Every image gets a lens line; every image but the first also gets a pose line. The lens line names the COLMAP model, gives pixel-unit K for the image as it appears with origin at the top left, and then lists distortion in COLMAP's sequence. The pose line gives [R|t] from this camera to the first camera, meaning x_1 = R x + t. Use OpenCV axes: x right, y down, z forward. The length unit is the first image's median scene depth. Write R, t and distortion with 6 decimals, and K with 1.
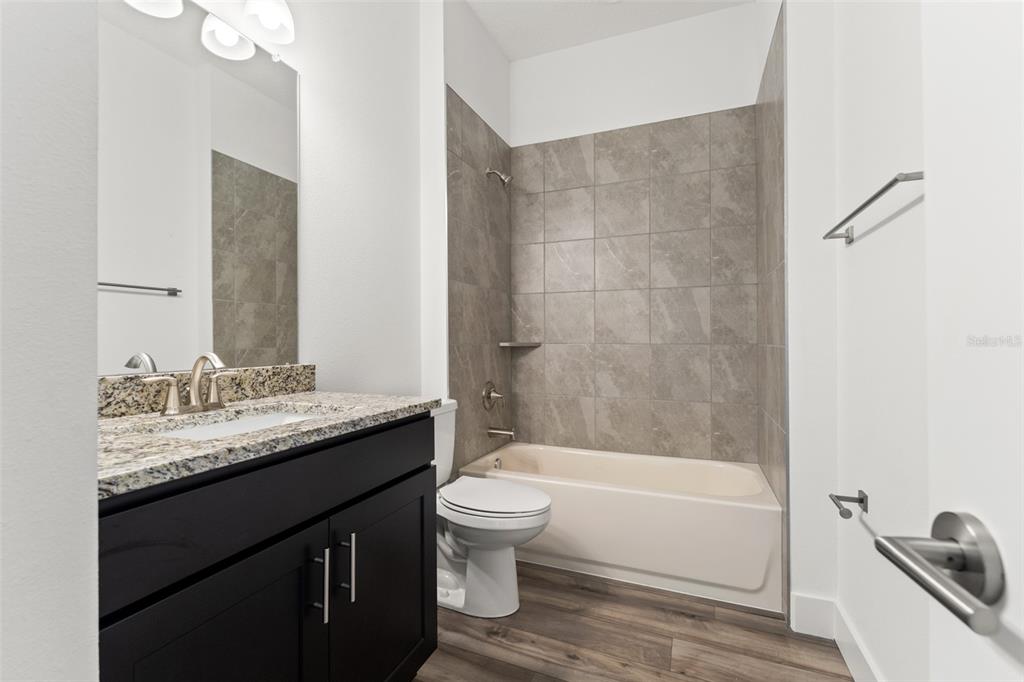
lens RADIAL K [[451.2, 0, 507.8], [0, 451.2, 338.5], [0, 0, 1]] dist [-0.000505, -0.000206]
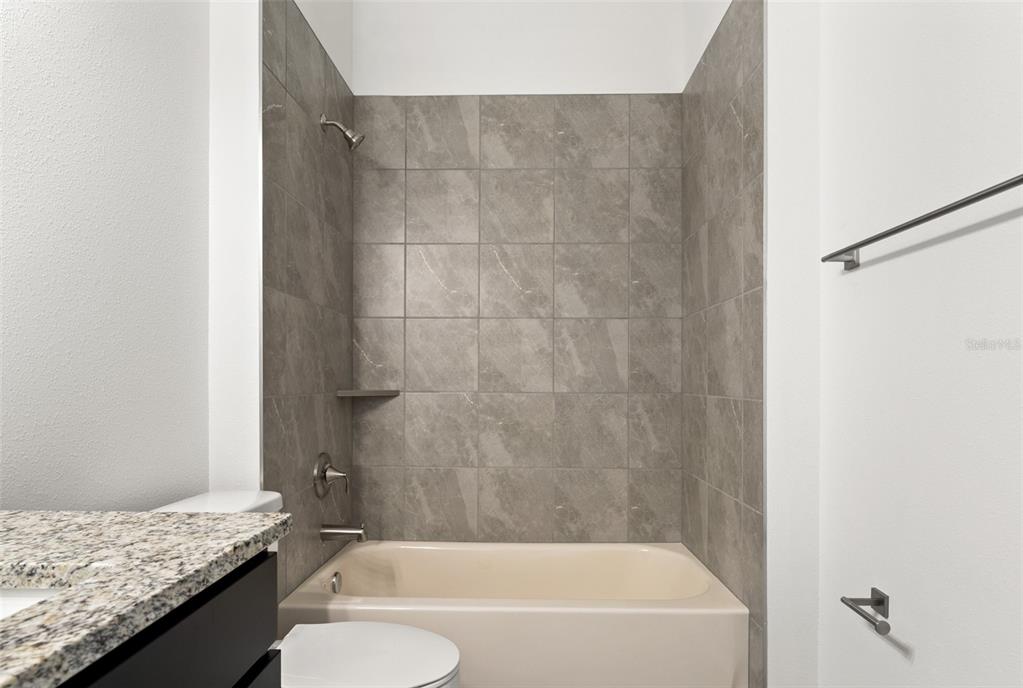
lens RADIAL K [[550.1, 0, 510.1], [0, 550.1, 377.5], [0, 0, 1]] dist [0.001961, -0.001046]
pose [[0.931997, 0.007071, 0.362397, -0.080357], [-0.006511, 0.999975, -0.002768, -0.010201], [-0.362407, 0.000221, 0.932020, 0.191002]]
